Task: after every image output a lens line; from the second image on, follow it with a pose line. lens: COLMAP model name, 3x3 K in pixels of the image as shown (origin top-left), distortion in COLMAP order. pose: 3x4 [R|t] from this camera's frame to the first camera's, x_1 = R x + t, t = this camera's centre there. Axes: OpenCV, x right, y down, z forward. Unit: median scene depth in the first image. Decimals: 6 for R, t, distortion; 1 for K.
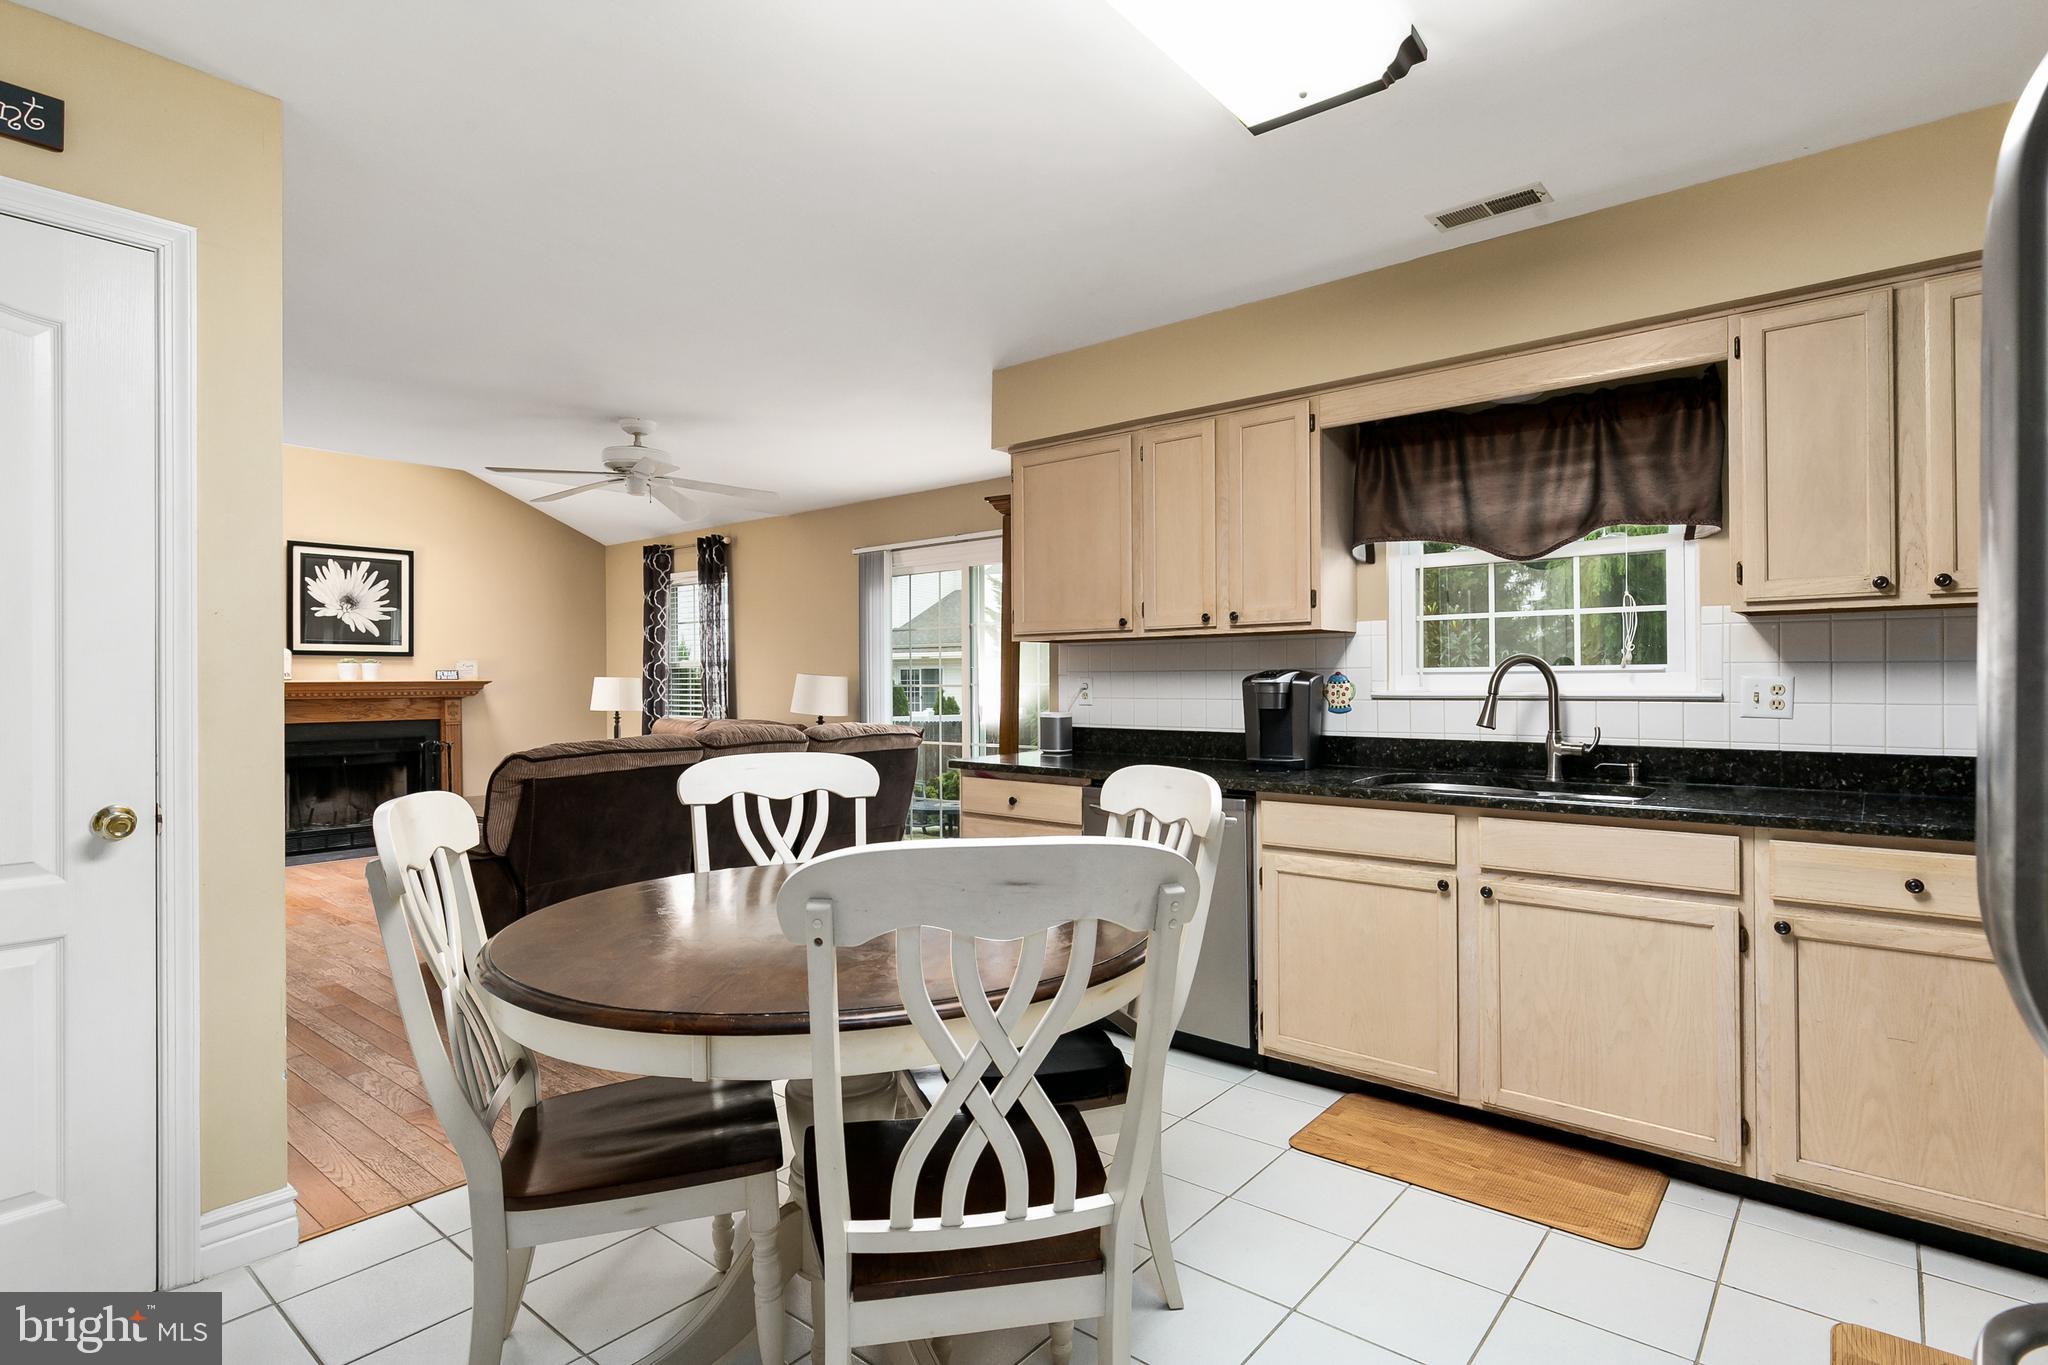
lens RADIAL K [[1019.9, 0, 1028.2], [0, 1019.9, 680.1], [0, 0, 1]] dist [0.001048, -0.000219]
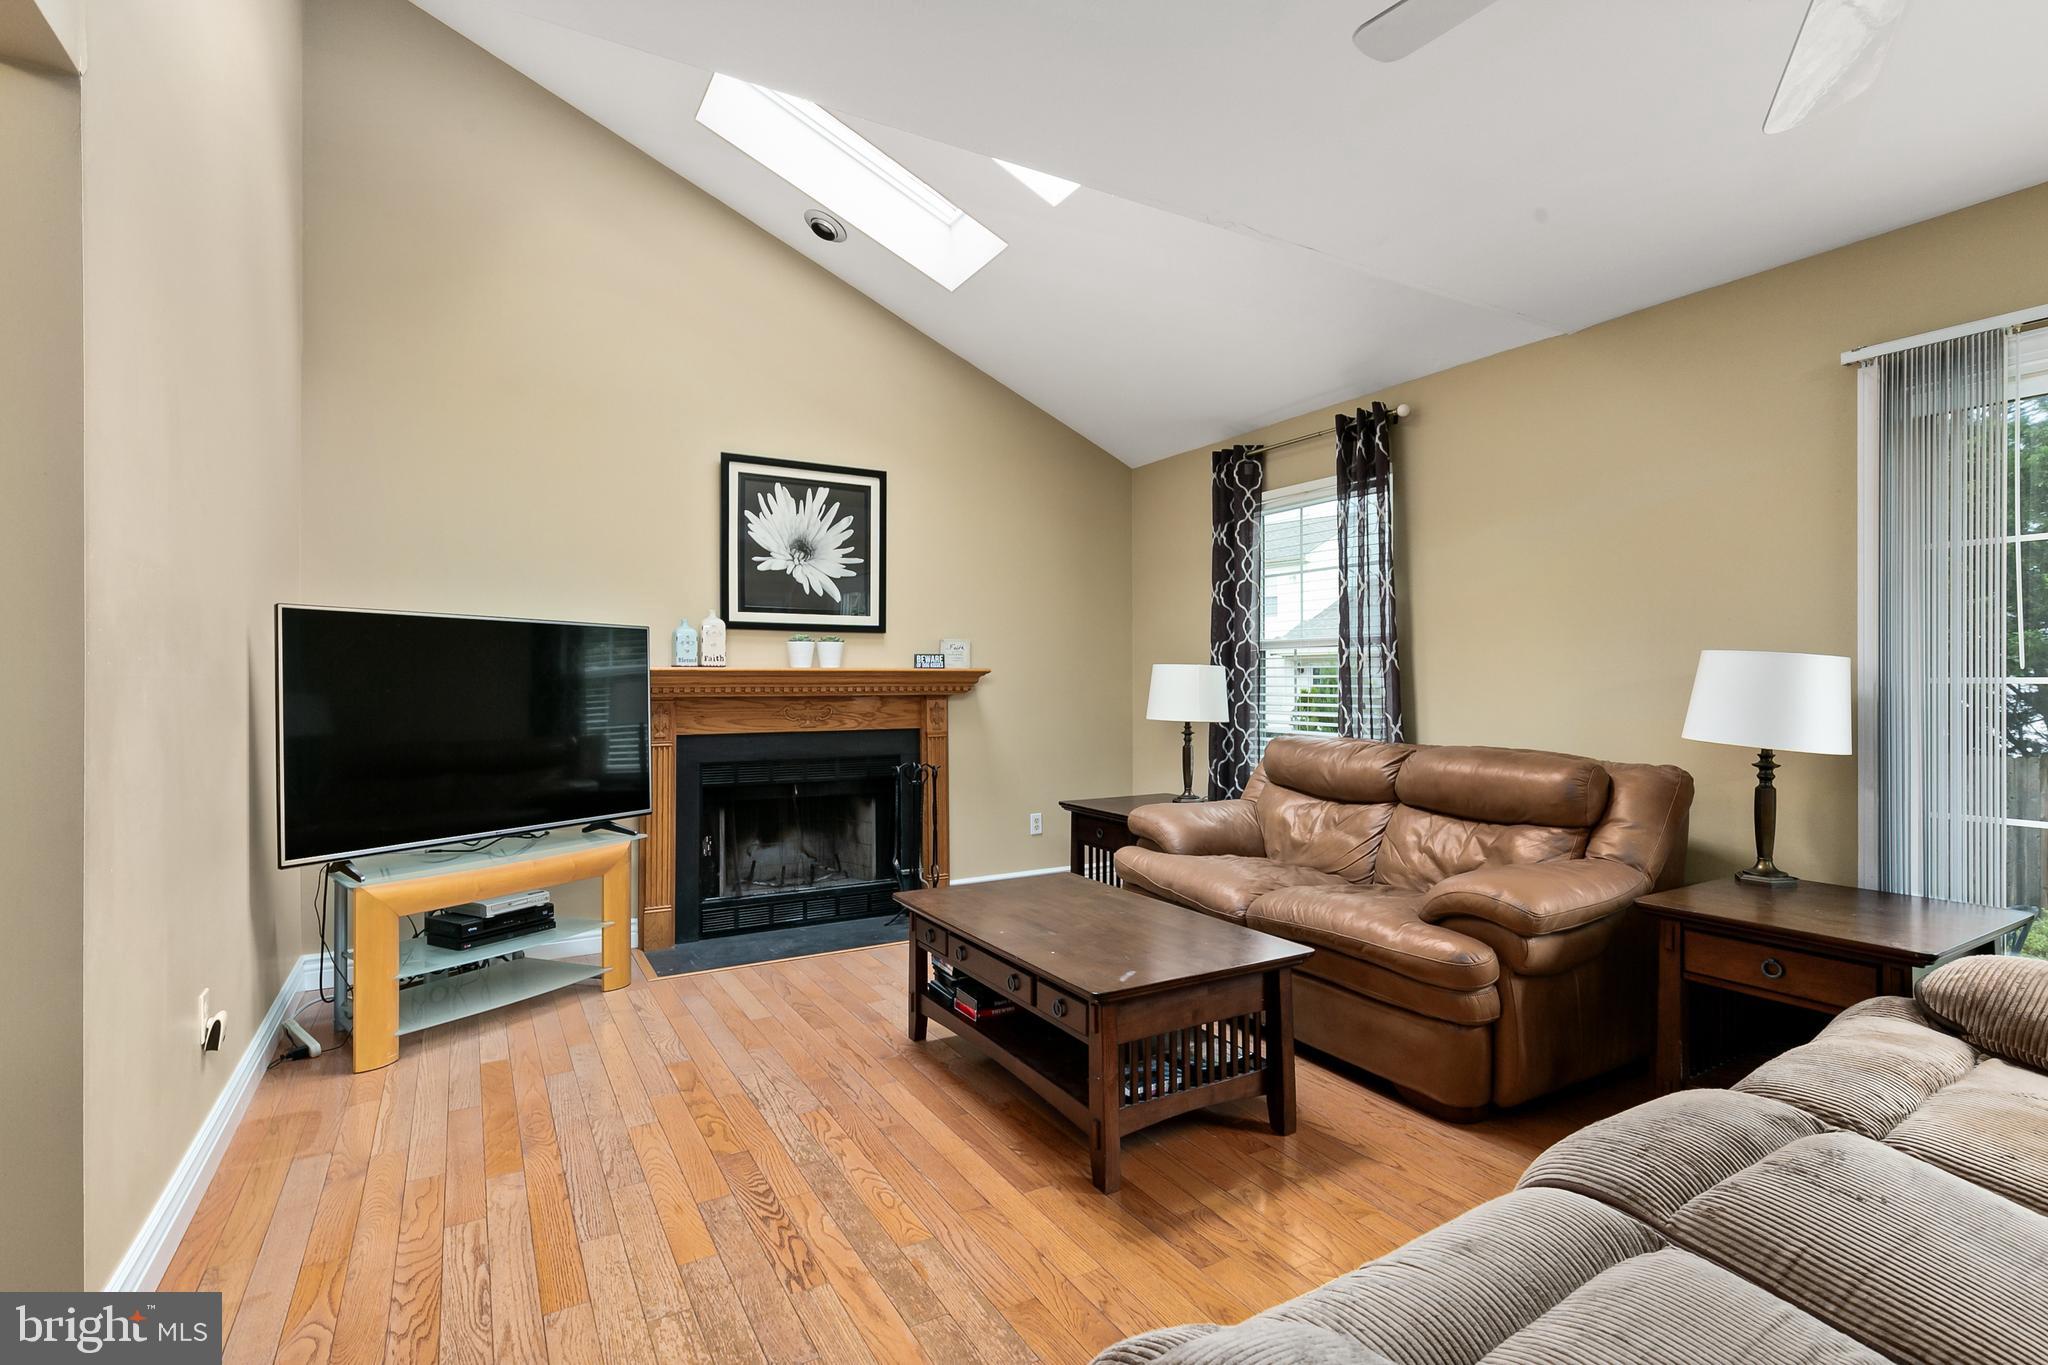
lens RADIAL K [[971.3, 0, 1036.4], [0, 971.3, 681.9], [0, 0, 1]] dist [-0.004080, -0.000596]
pose [[0.942807, 0.004888, -0.333302, -0.307822], [-0.003612, 0.999984, 0.004447, 0.005431], [0.333318, -0.002989, 0.942810, 0.451007]]
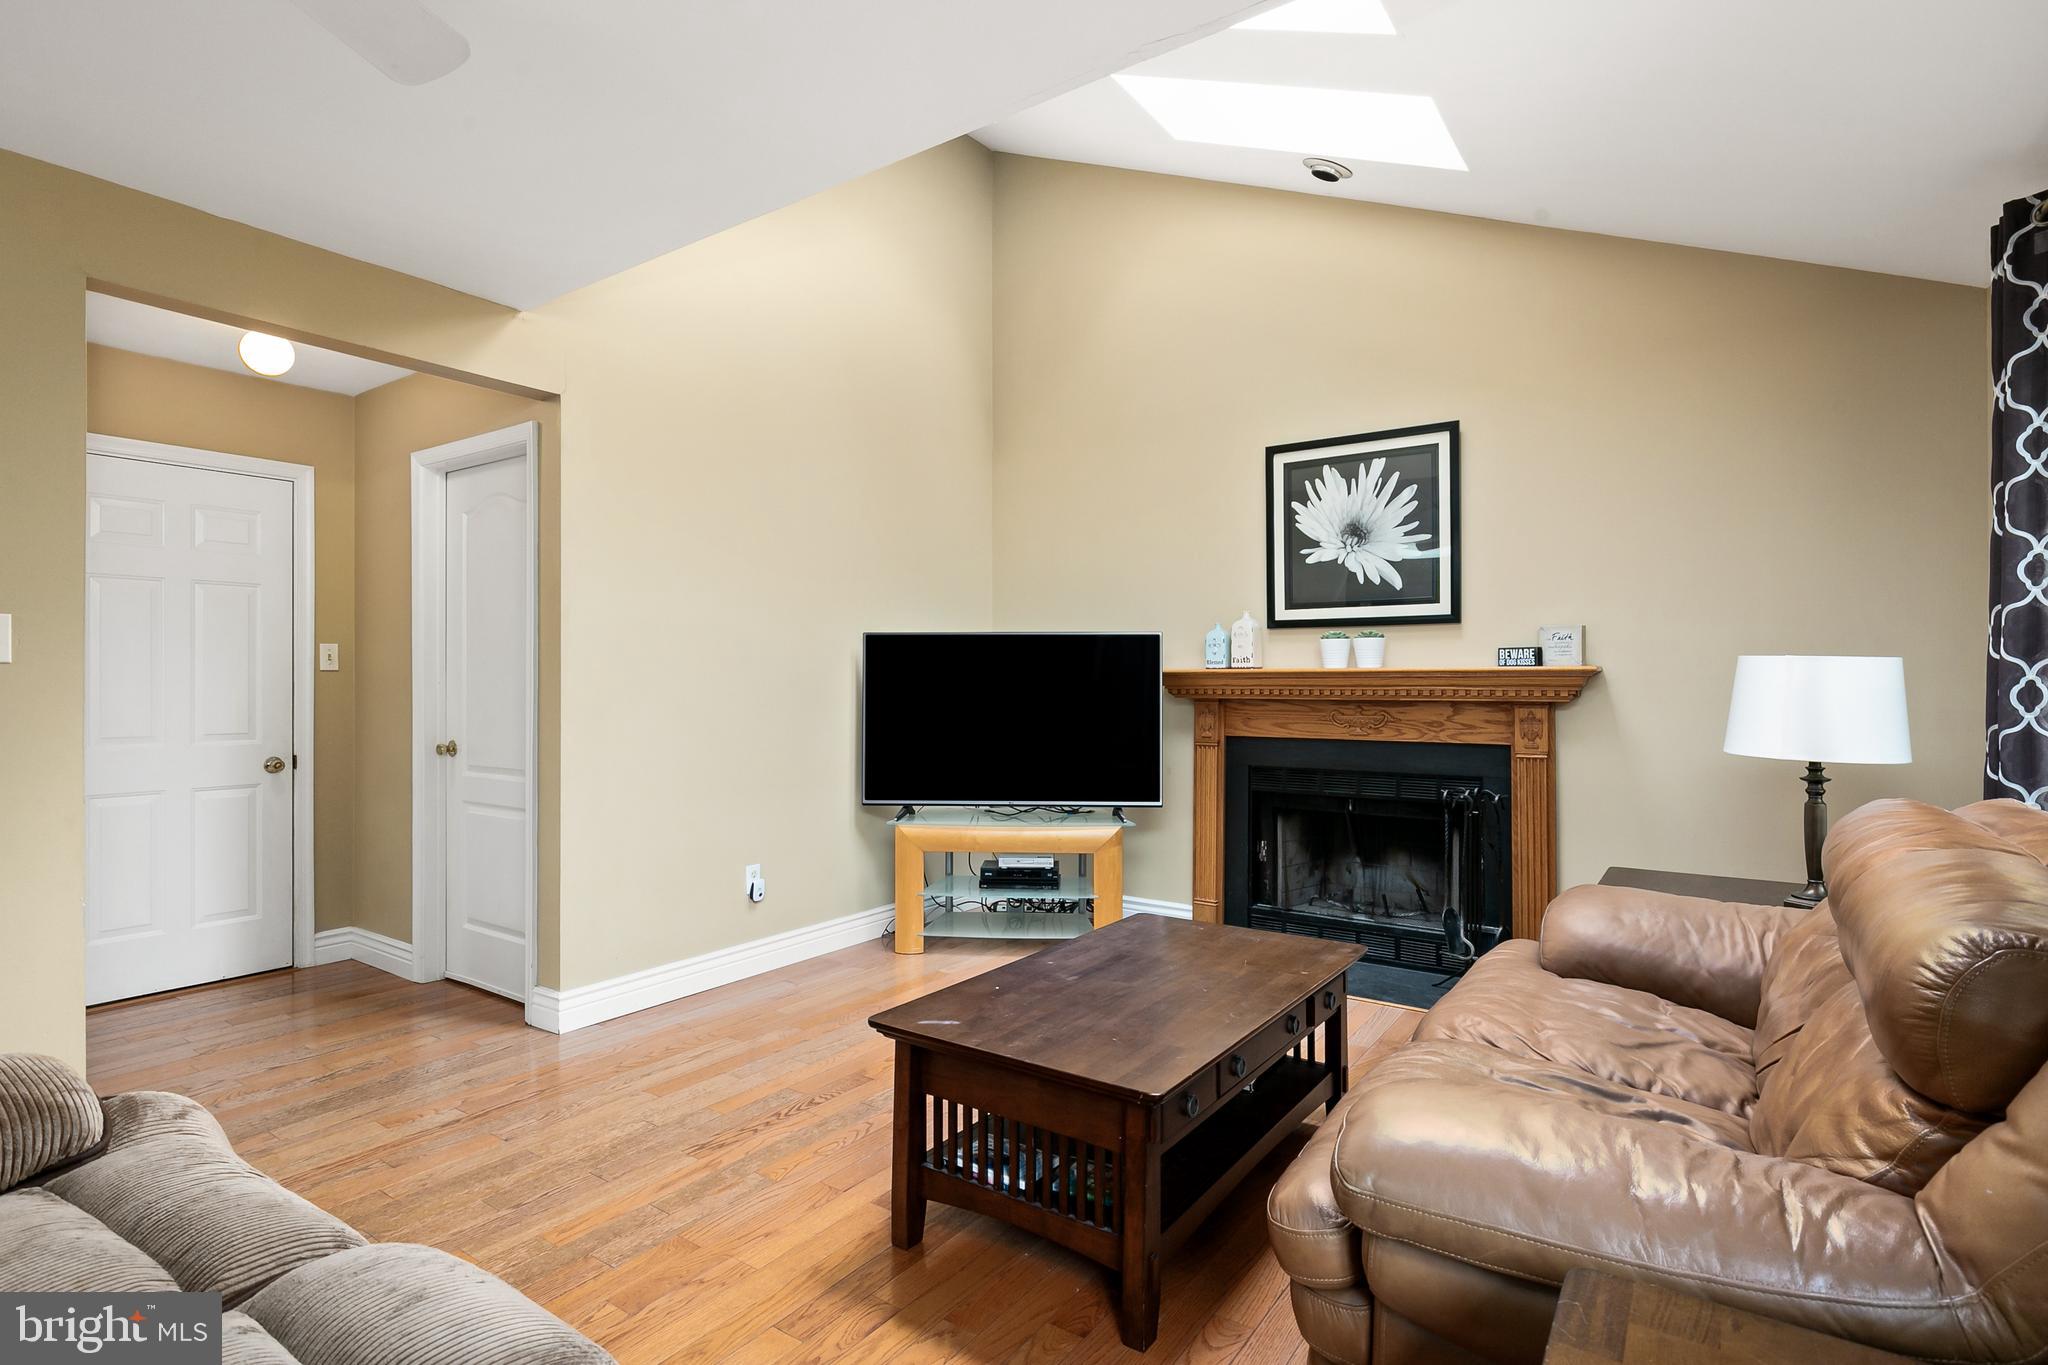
lens RADIAL K [[1019.9, 0, 1025.8], [0, 1019.9, 679.7], [0, 0, 1]] dist [0.001048, -0.000219]
pose [[0.083571, 0.005727, -0.996485, -0.100883], [0.000796, 0.999983, 0.005814, 0.002959], [0.996502, -0.001279, 0.083565, 0.746774]]
